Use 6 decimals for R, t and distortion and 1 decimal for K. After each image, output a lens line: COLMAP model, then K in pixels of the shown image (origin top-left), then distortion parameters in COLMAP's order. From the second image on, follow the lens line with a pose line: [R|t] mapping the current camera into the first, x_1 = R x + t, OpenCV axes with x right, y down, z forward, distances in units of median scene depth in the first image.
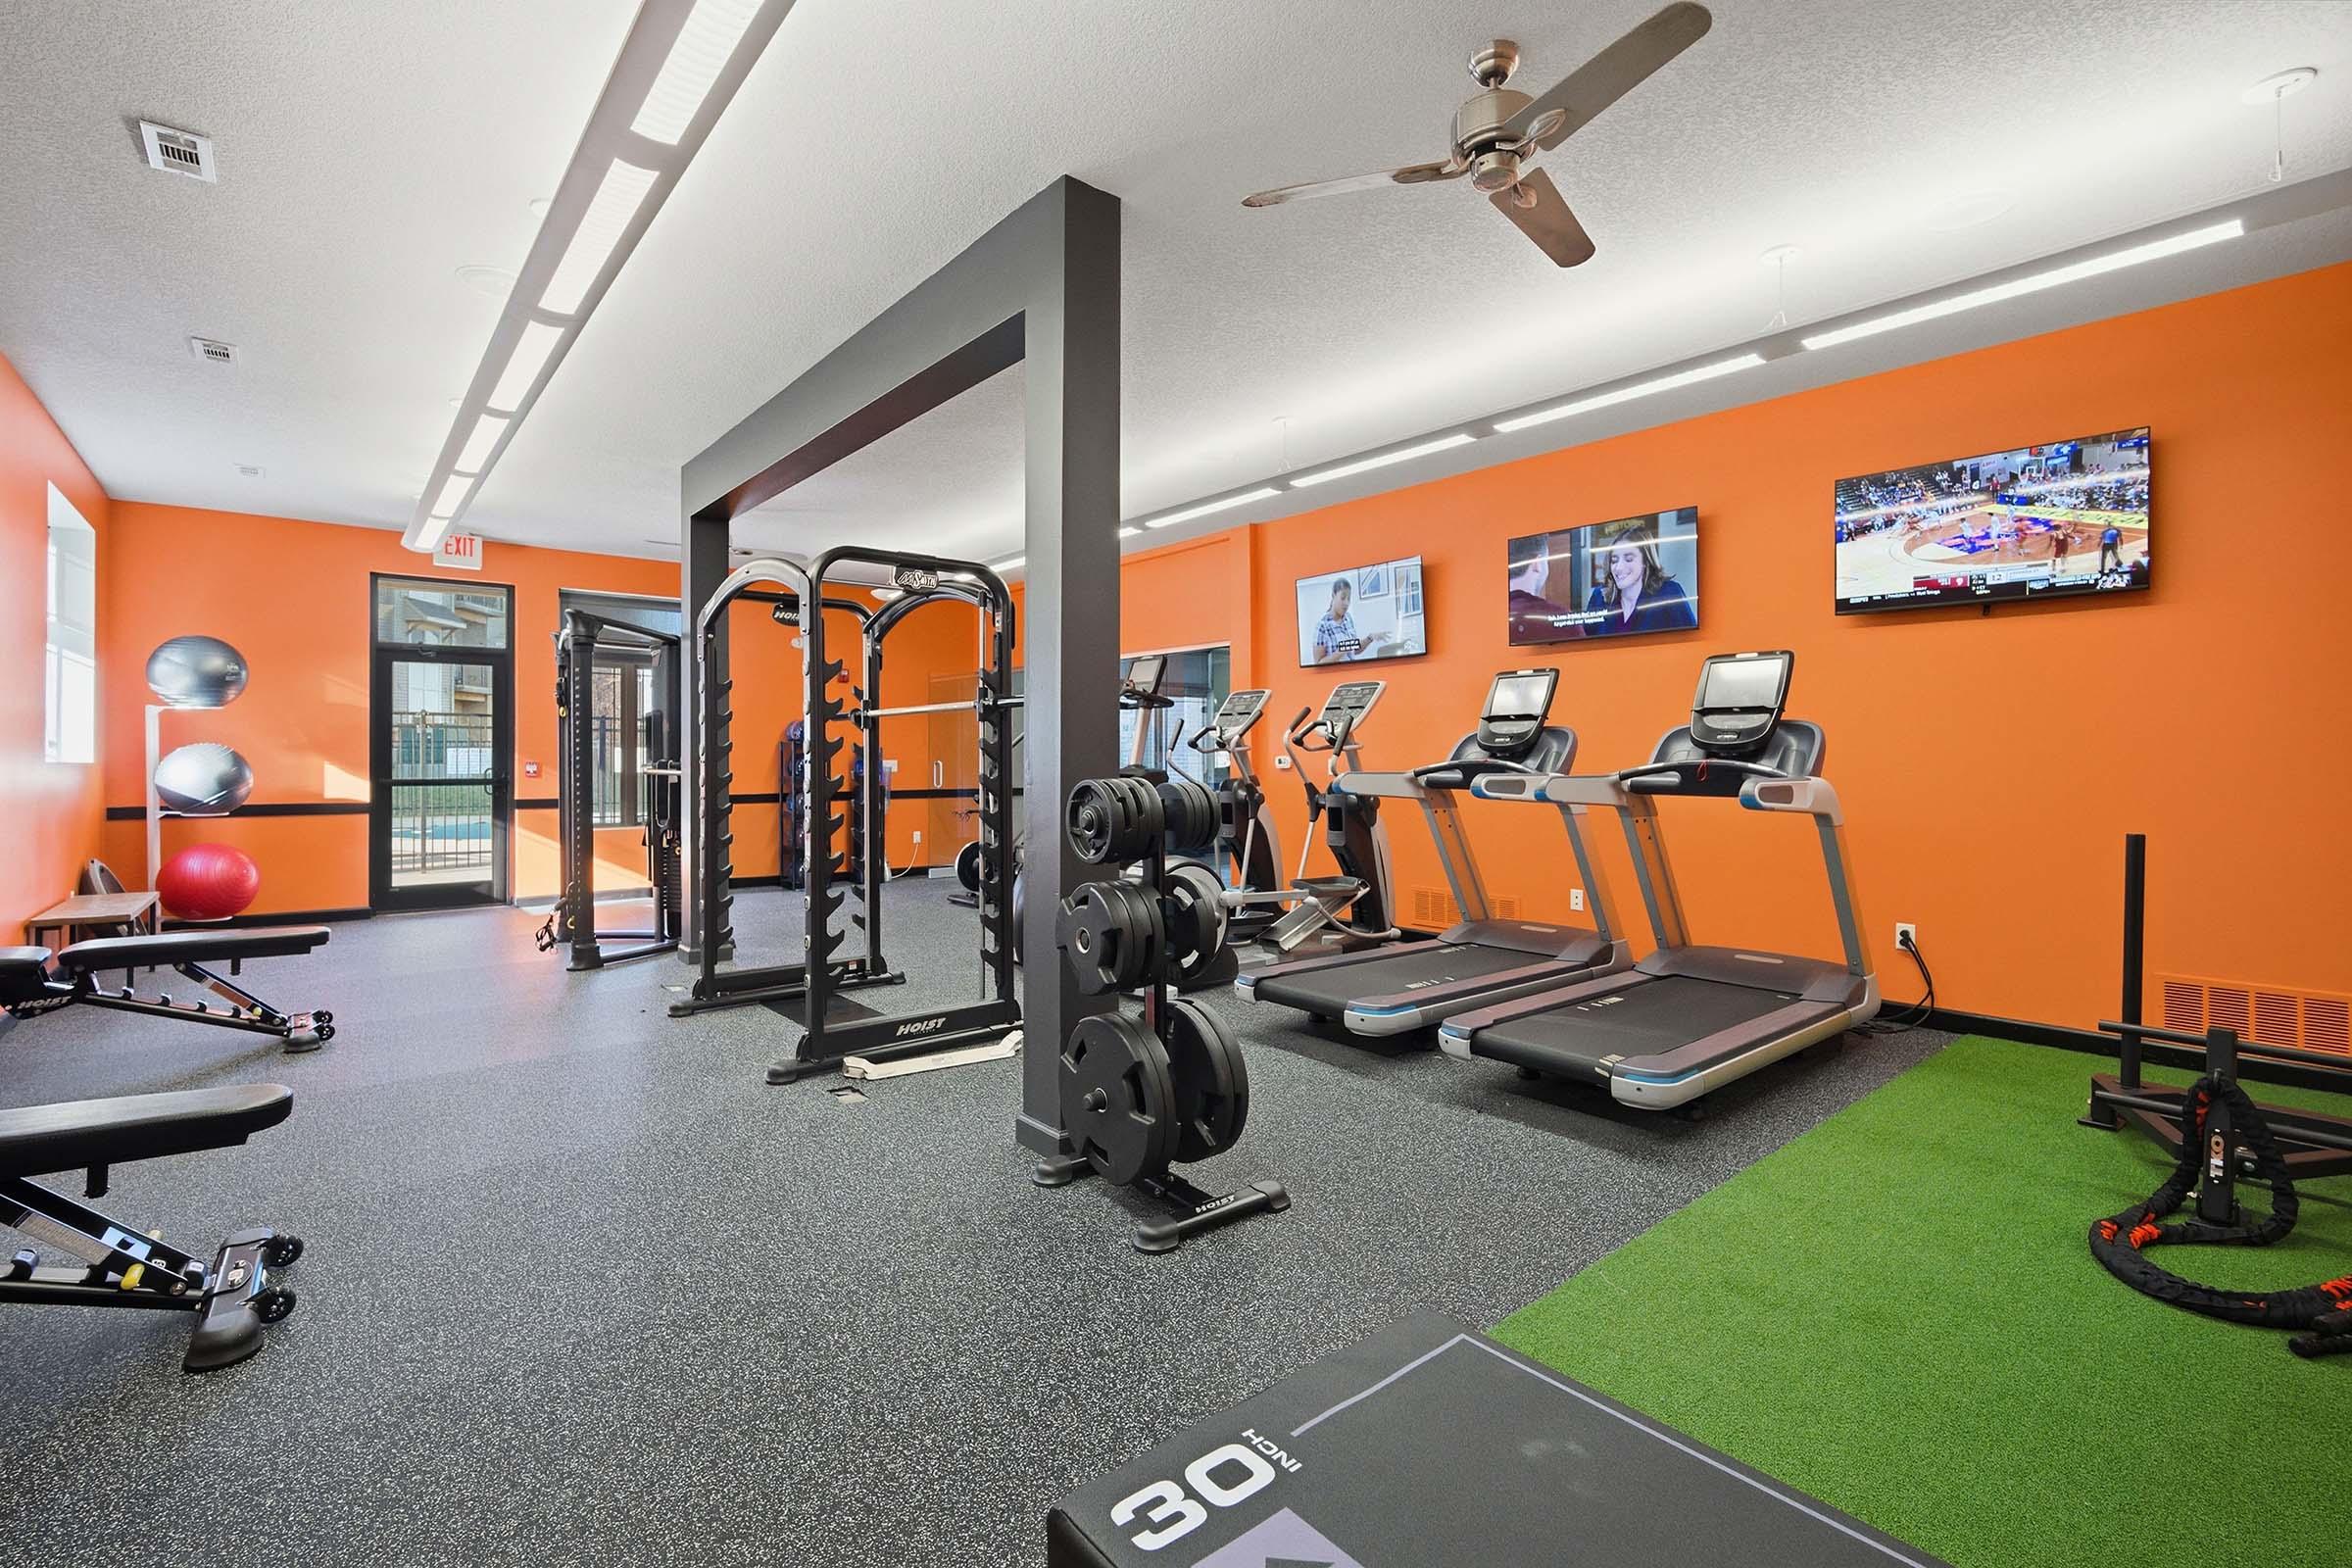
lens RADIAL K [[1052.0, 0, 1166.9], [0, 1052.0, 754.6], [0, 0, 1]] dist [-0.004643, 0.000428]
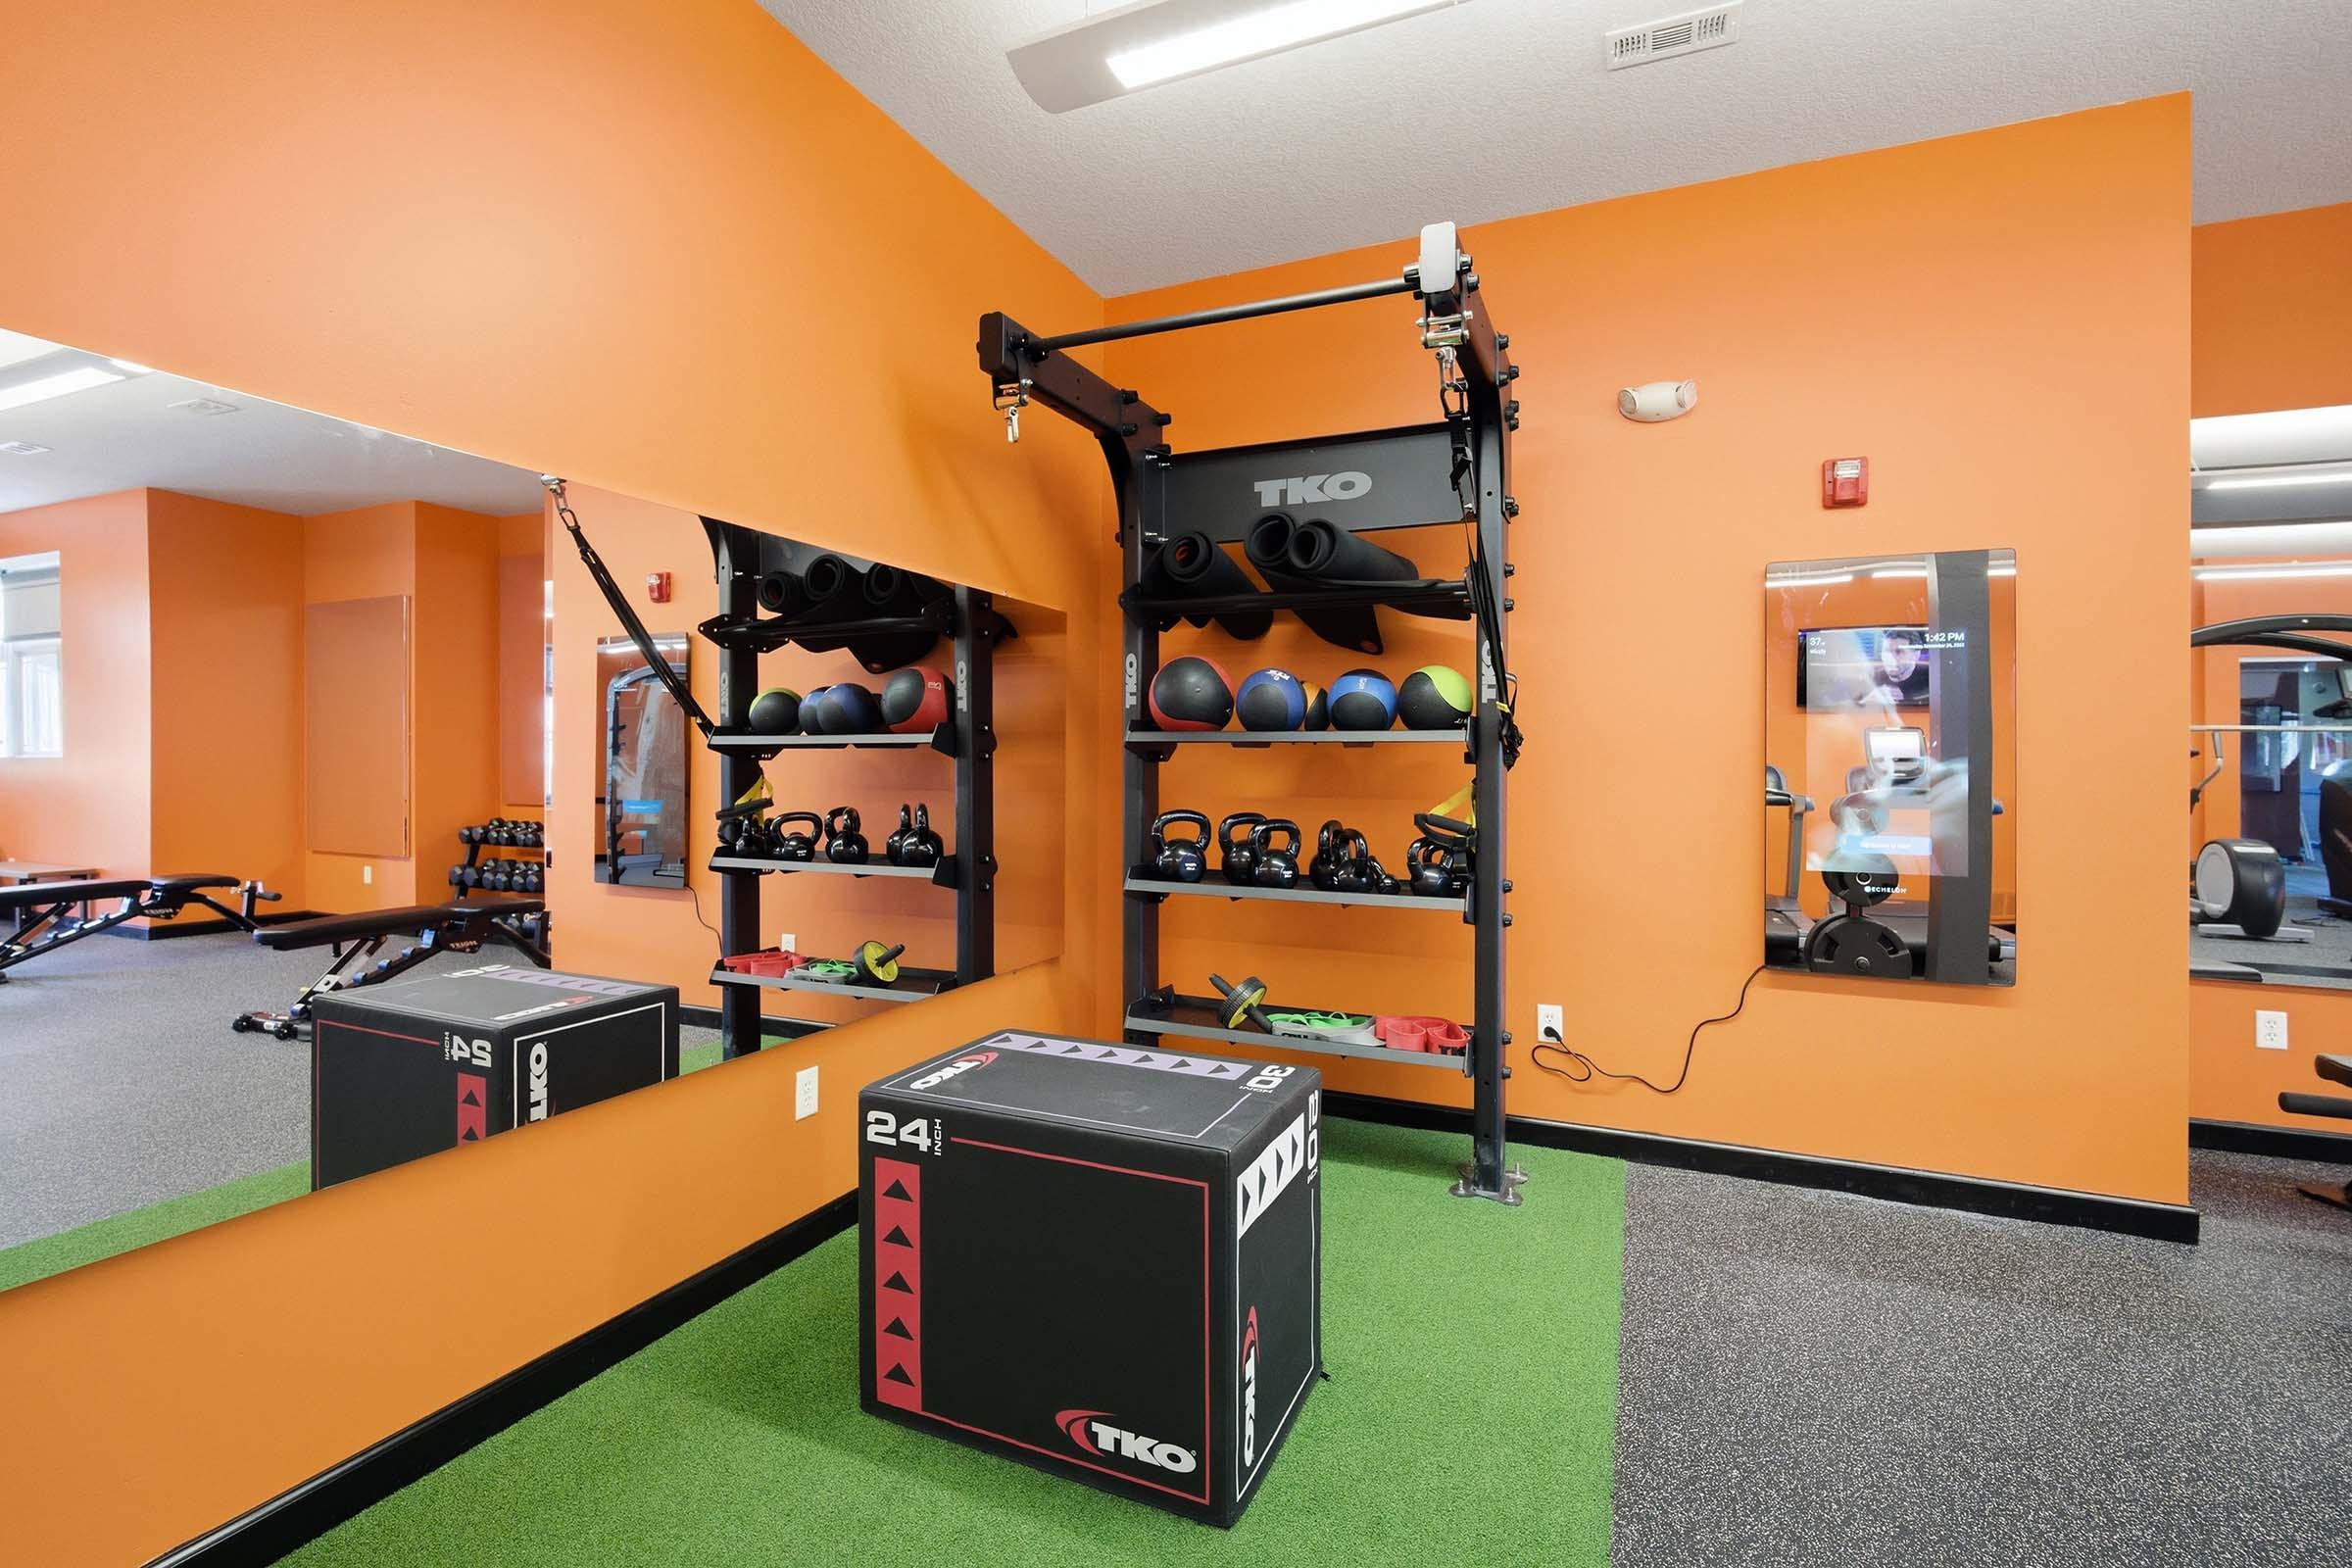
lens RADIAL K [[1052.0, 0, 1175.4], [0, 1052.0, 763.0], [0, 0, 1]] dist [-0.004643, 0.000428]
pose [[-0.895715, -0.003155, -0.444618, 0.215627], [-0.004190, 0.999990, 0.001345, -0.000522], [0.444610, 0.003068, -0.895719, 0.511788]]
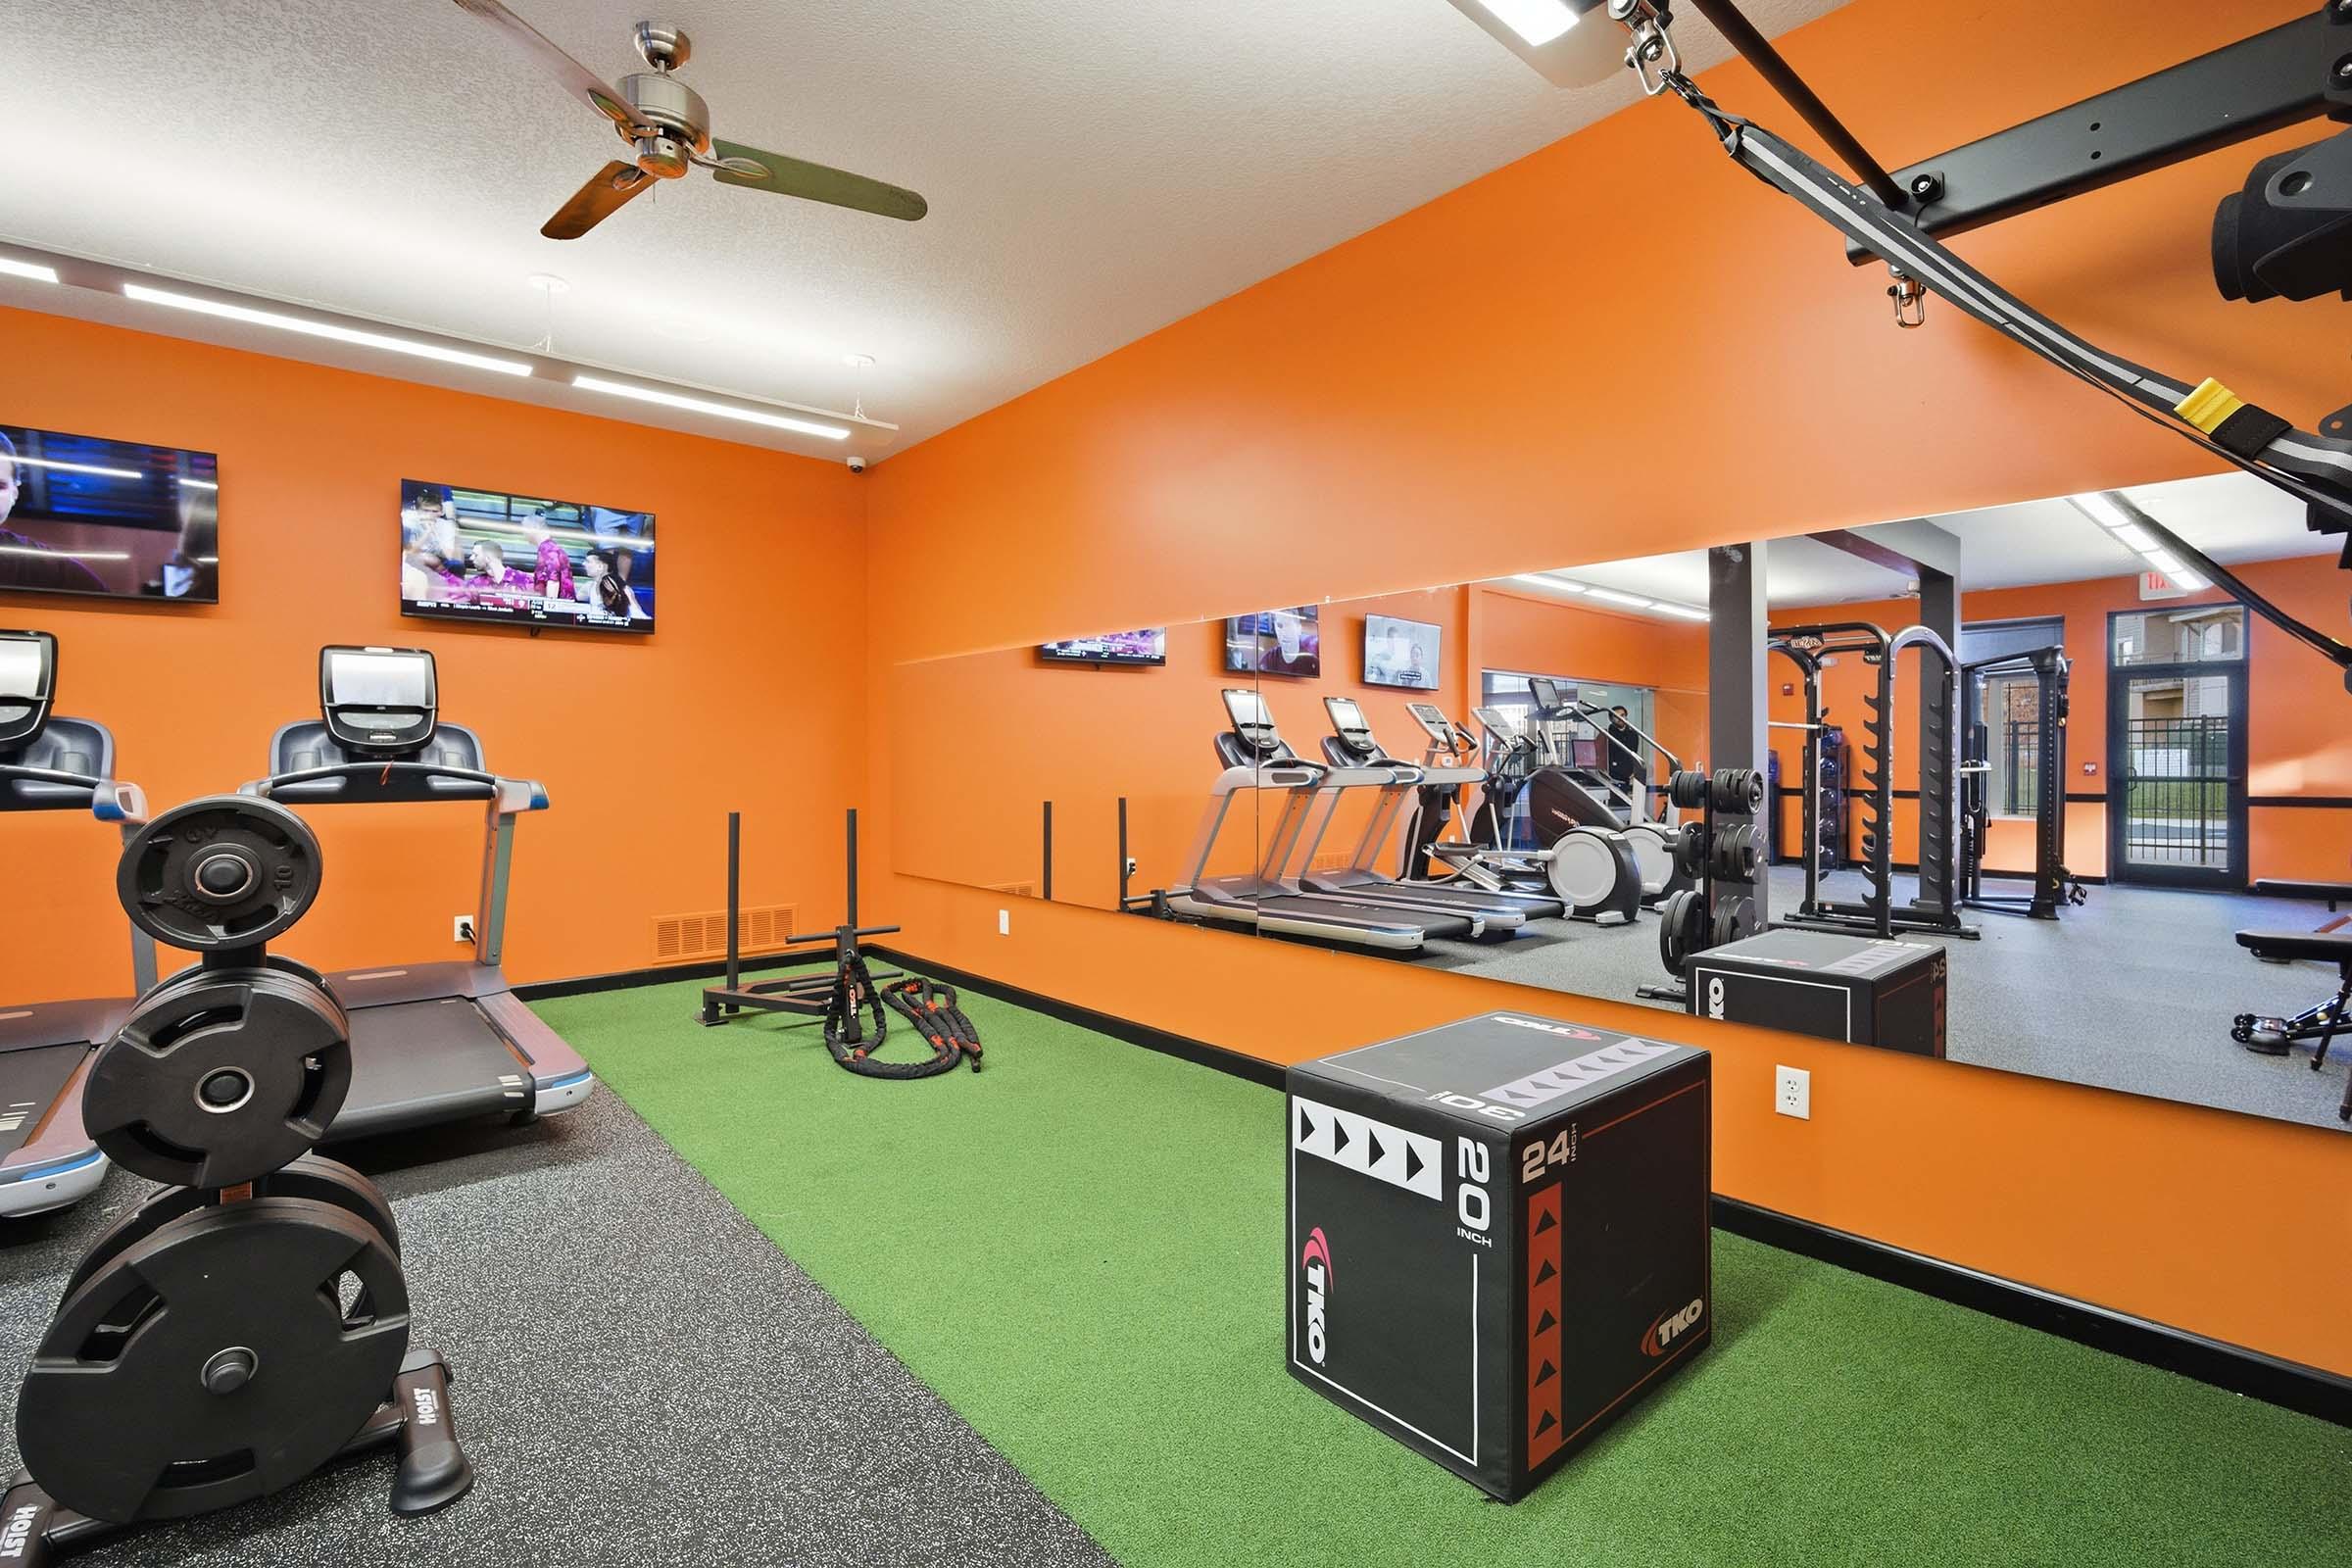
lens RADIAL K [[1052.0, 0, 1170.9], [0, 1052.0, 768.5], [0, 0, 1]] dist [-0.004643, 0.000428]
pose [[-0.016324, -0.010905, 0.999807, -0.343544], [0.003122, 0.999935, 0.010958, 0.001927], [-0.999862, 0.003300, -0.016289, 0.278633]]
